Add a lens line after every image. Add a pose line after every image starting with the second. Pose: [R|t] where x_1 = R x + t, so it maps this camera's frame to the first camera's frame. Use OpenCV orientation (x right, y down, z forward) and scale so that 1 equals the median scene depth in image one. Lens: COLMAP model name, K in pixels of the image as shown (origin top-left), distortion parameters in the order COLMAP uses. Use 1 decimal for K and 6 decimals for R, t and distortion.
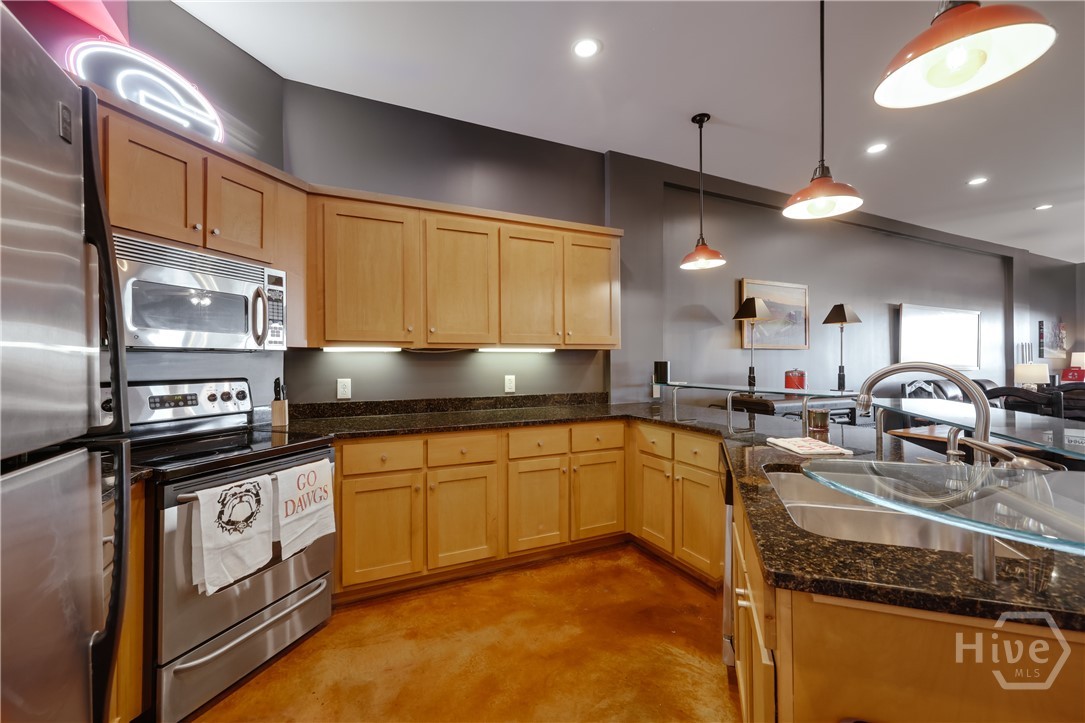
lens RADIAL K [[452.3, 0, 539.1], [0, 452.3, 361.9], [0, 0, 1]] dist [0.003698, 0.000406]
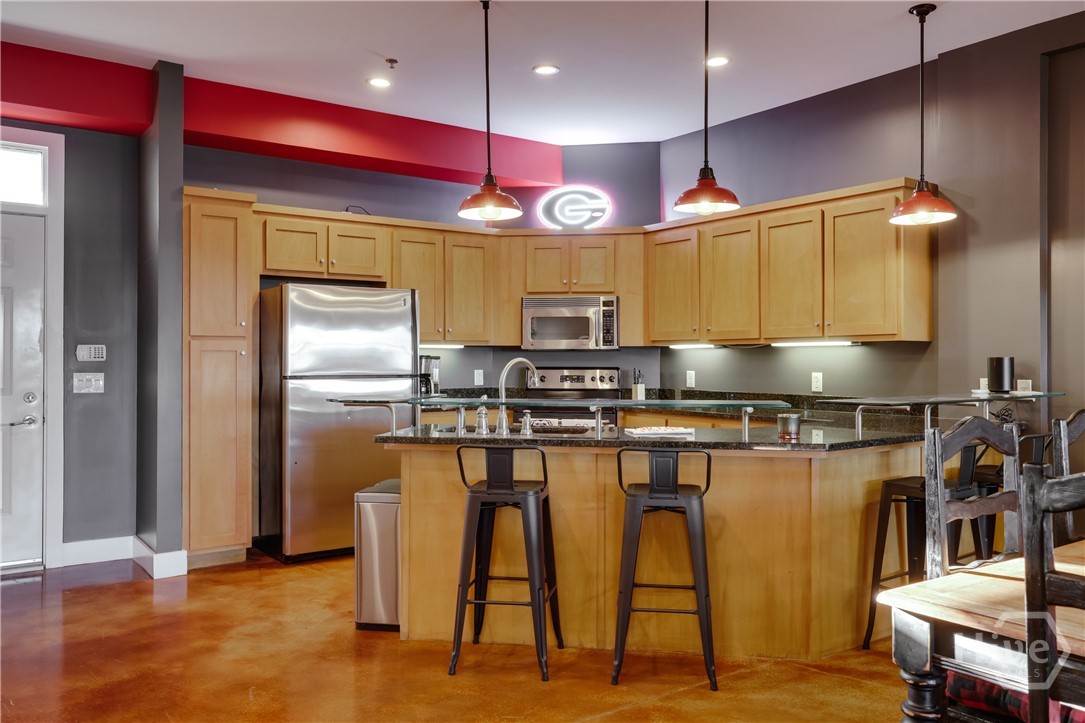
lens RADIAL K [[866.6, 0, 543.1], [0, 866.6, 356.8], [0, 0, 1]] dist [0.006857, 0.001477]
pose [[0.174415, 0.002516, -0.984669, 2.152451], [-0.000719, 0.999997, 0.002428, -0.006573], [0.984672, 0.000284, 0.174416, 0.259884]]
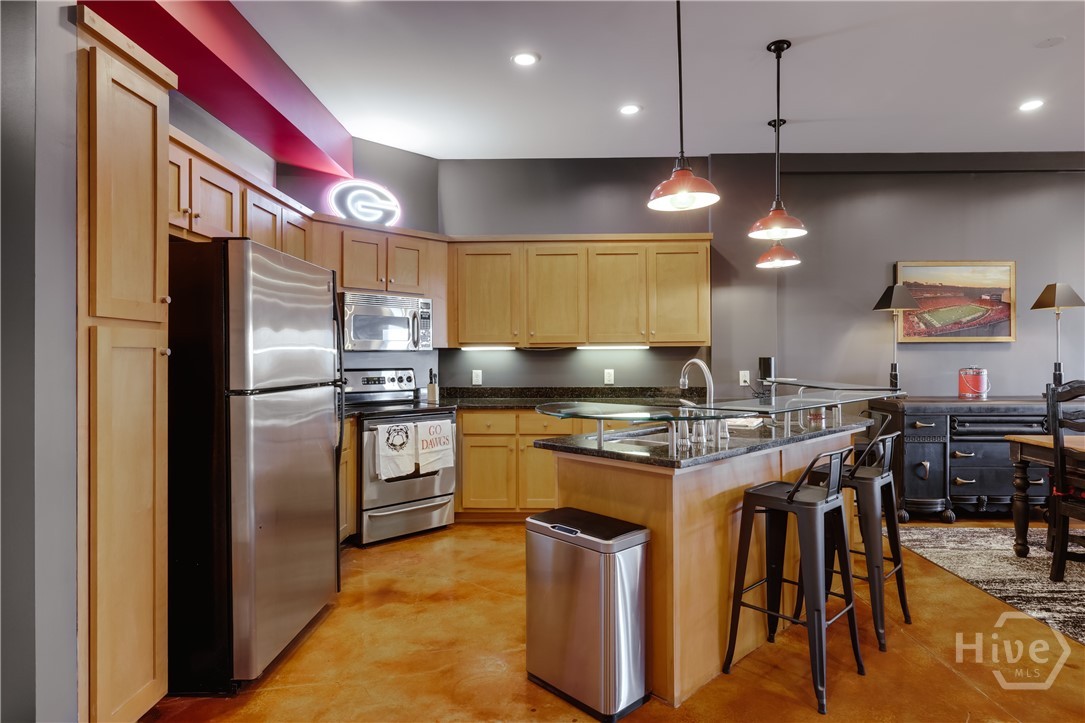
lens RADIAL K [[607.4, 0, 542.7], [0, 607.4, 359.5], [0, 0, 1]] dist [-0.001192, -0.000361]
pose [[0.895043, 0.002008, -0.445975, 0.679789], [-0.000014, 0.999990, 0.004473, -0.003544], [0.445980, -0.003997, 0.895034, -0.661142]]
